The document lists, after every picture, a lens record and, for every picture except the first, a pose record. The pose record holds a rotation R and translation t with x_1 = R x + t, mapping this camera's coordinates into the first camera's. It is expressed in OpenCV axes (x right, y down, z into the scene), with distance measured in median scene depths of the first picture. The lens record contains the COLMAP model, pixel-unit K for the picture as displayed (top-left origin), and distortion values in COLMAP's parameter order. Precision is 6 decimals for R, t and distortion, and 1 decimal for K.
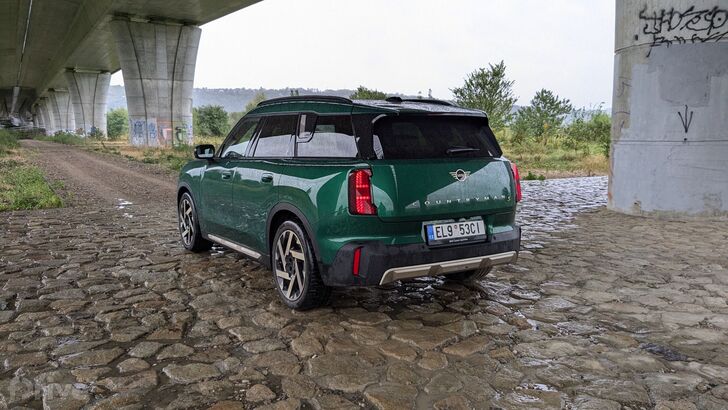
lens RADIAL K [[591.9, 0, 361.6], [0, 591.9, 220.5], [0, 0, 1]] dist [0.006361, -0.006222]
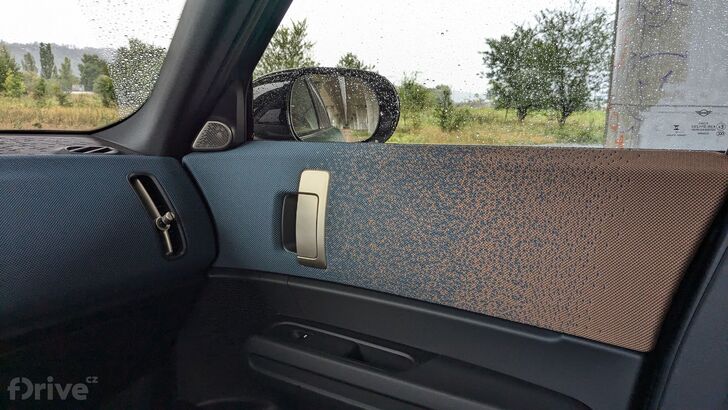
lens RADIAL K [[585.9, 0, 364.0], [0, 585.9, 205.0], [0, 0, 1]] dist [0.019924, -0.006114]
pose [[0.931197, -0.042960, 0.361975, -0.008427], [0.032877, 0.998882, 0.033973, -0.016452], [-0.363030, -0.019735, 0.931568, 0.139163]]
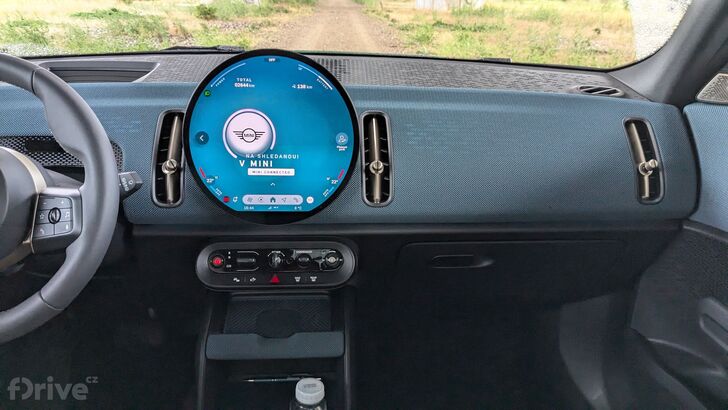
lens RADIAL K [[585.9, 0, 364.0], [0, 585.9, 205.0], [0, 0, 1]] dist [0.019924, -0.006114]
pose [[0.878380, 0.177225, -0.443893, -0.007258], [-0.088347, 0.972915, 0.213616, -0.017413], [0.469728, -0.148419, 0.870246, 0.137345]]
